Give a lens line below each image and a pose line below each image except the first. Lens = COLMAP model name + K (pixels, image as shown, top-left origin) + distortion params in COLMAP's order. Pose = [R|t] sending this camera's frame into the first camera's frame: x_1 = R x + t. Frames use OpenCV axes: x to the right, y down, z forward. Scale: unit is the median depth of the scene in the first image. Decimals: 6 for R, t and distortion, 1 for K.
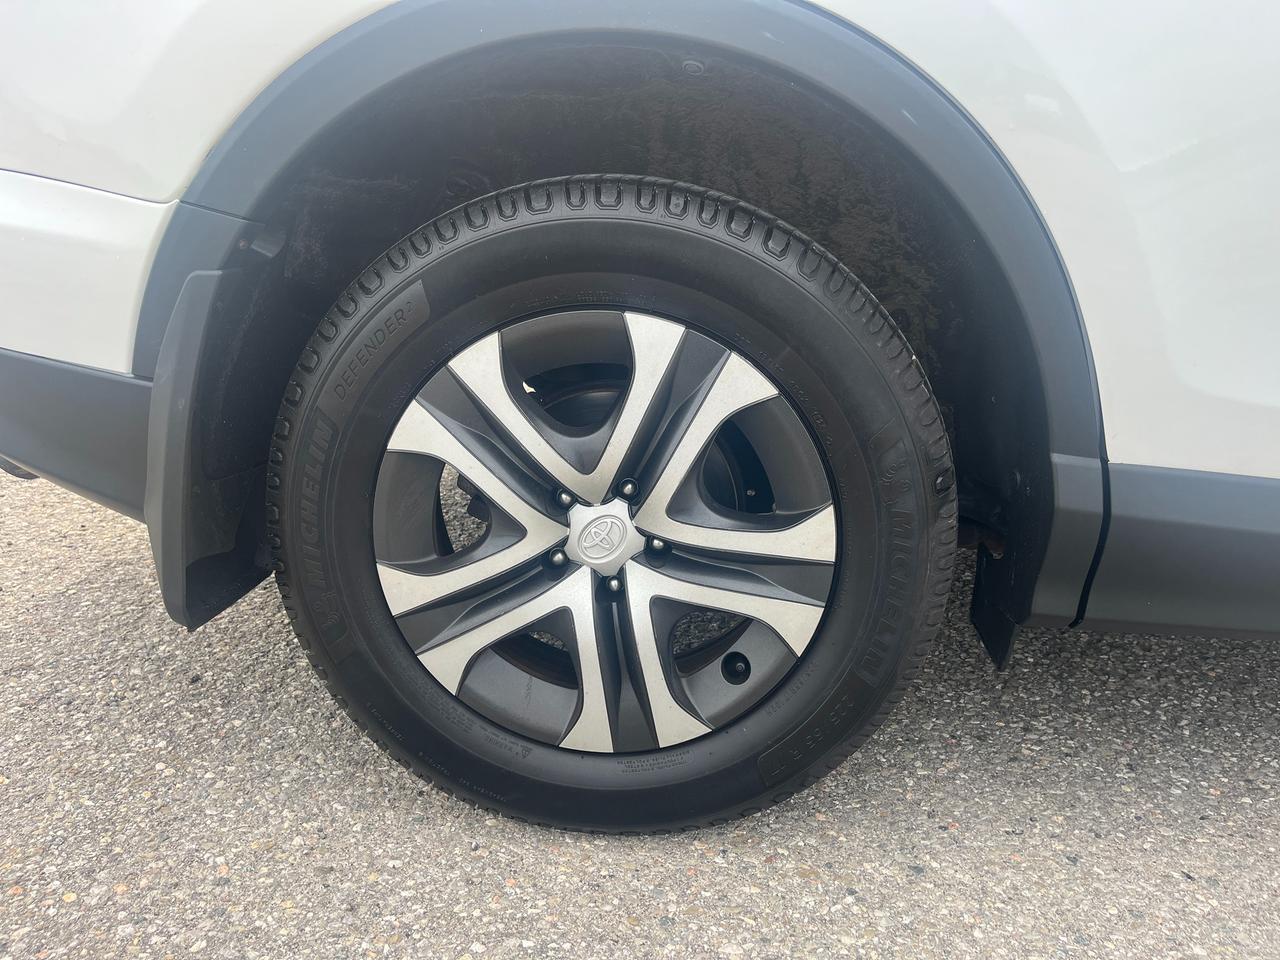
lens RADIAL K [[973.2, 0, 636.7], [0, 973.2, 472.3], [0, 0, 1]] dist [0.062351, -0.086836]
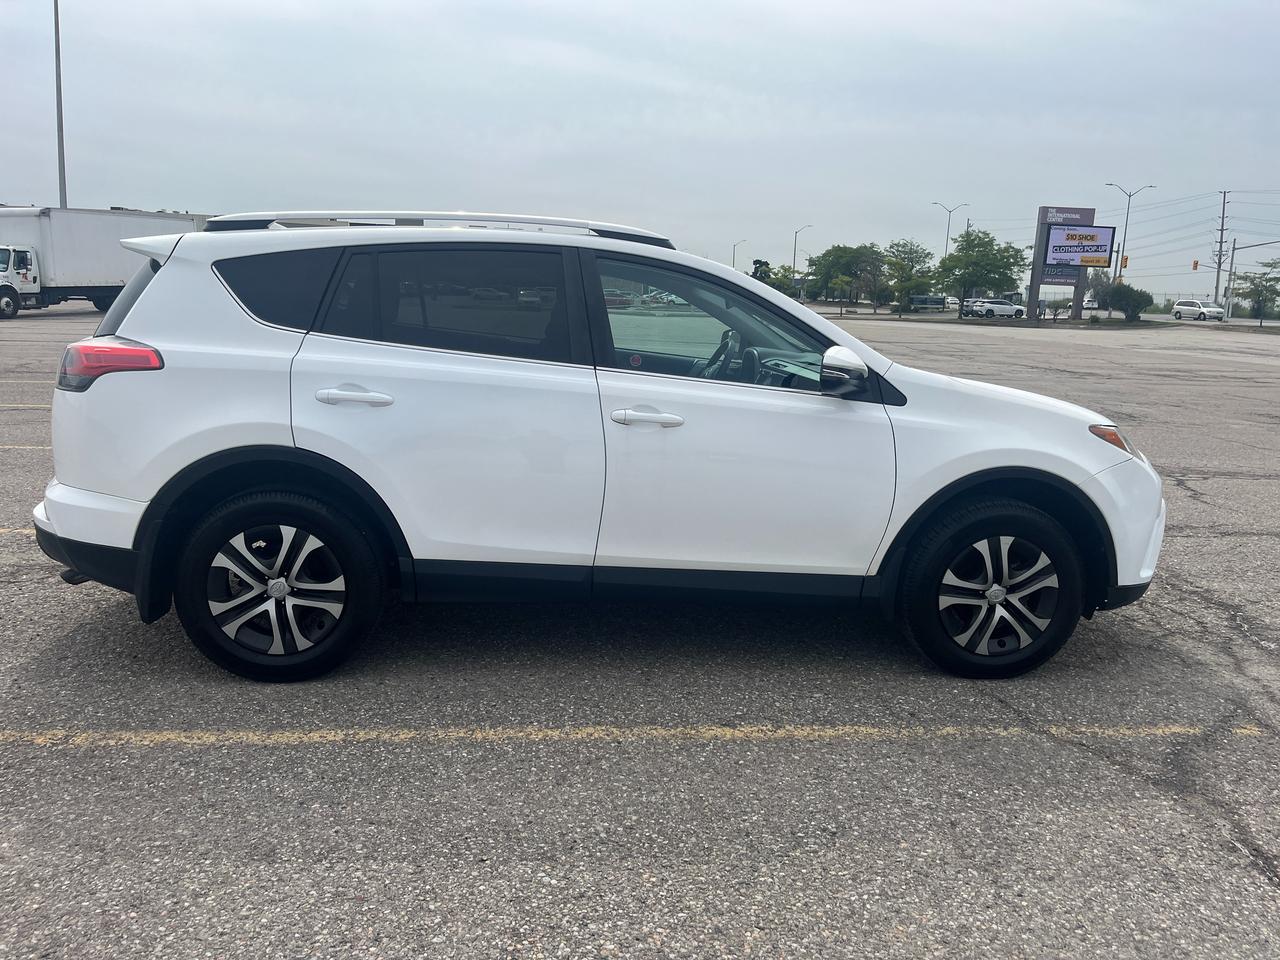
lens RADIAL K [[973.2, 0, 636.7], [0, 973.2, 472.3], [0, 0, 1]] dist [0.062351, -0.086836]
pose [[0.987863, -0.038898, 0.150381, 0.718054], [0.055428, 0.992676, -0.107343, 0.102404], [-0.145104, 0.114375, 0.982783, -2.652126]]
